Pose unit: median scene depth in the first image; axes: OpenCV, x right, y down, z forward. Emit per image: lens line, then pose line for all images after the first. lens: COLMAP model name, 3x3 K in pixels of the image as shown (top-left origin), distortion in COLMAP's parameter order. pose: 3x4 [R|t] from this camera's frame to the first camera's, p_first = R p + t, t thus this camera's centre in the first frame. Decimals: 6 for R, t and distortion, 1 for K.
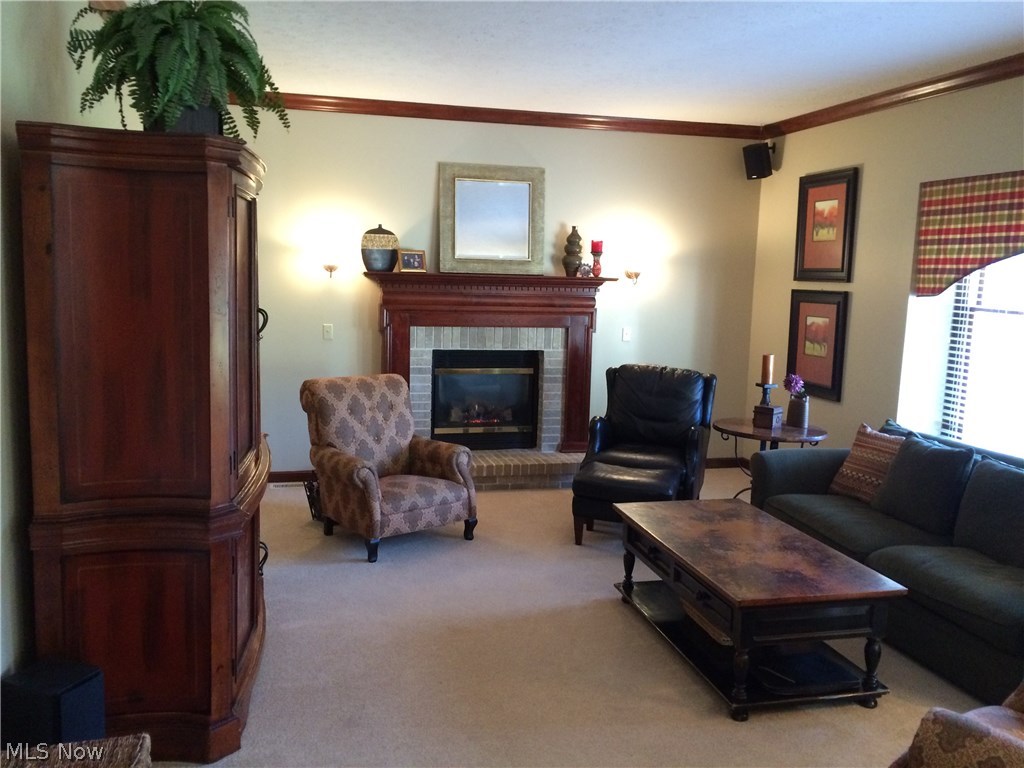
lens RADIAL K [[878.6, 0, 518.3], [0, 878.6, 375.1], [0, 0, 1]] dist [0.068437, -0.096523]
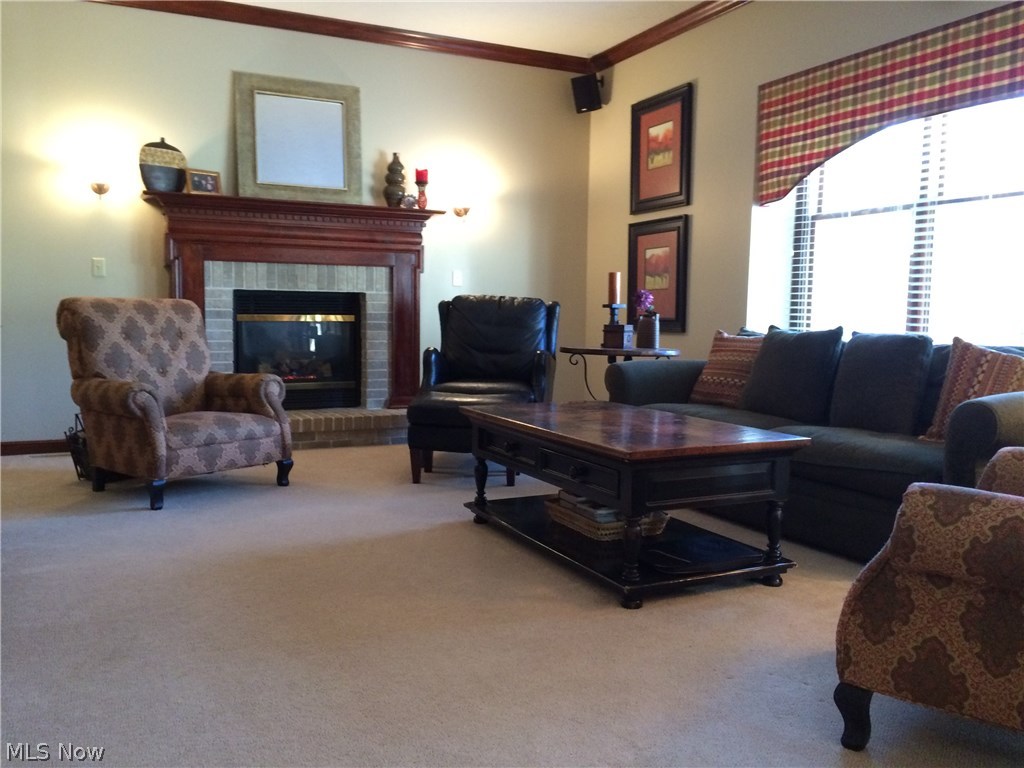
lens RADIAL K [[878.6, 0, 520.9], [0, 878.6, 374.4], [0, 0, 1]] dist [0.068437, -0.096523]
pose [[0.977468, -0.032456, 0.208572, -0.006783], [0.042406, 0.998157, -0.043409, 0.111642], [-0.206779, 0.051276, 0.977043, 0.119804]]
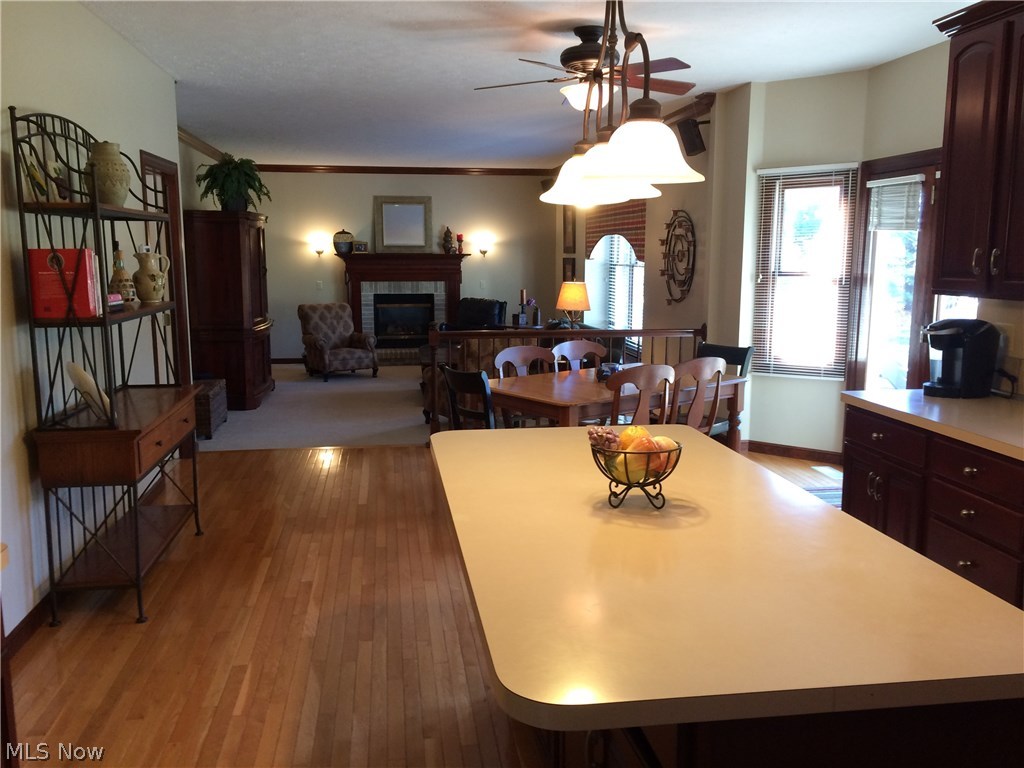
lens RADIAL K [[878.6, 0, 520.3], [0, 878.6, 378.8], [0, 0, 1]] dist [0.068437, -0.096523]
pose [[0.995222, -0.012000, -0.096897, 0.441968], [0.014231, 0.999649, 0.022367, 0.128735], [0.096595, -0.023639, 0.995043, -0.964256]]
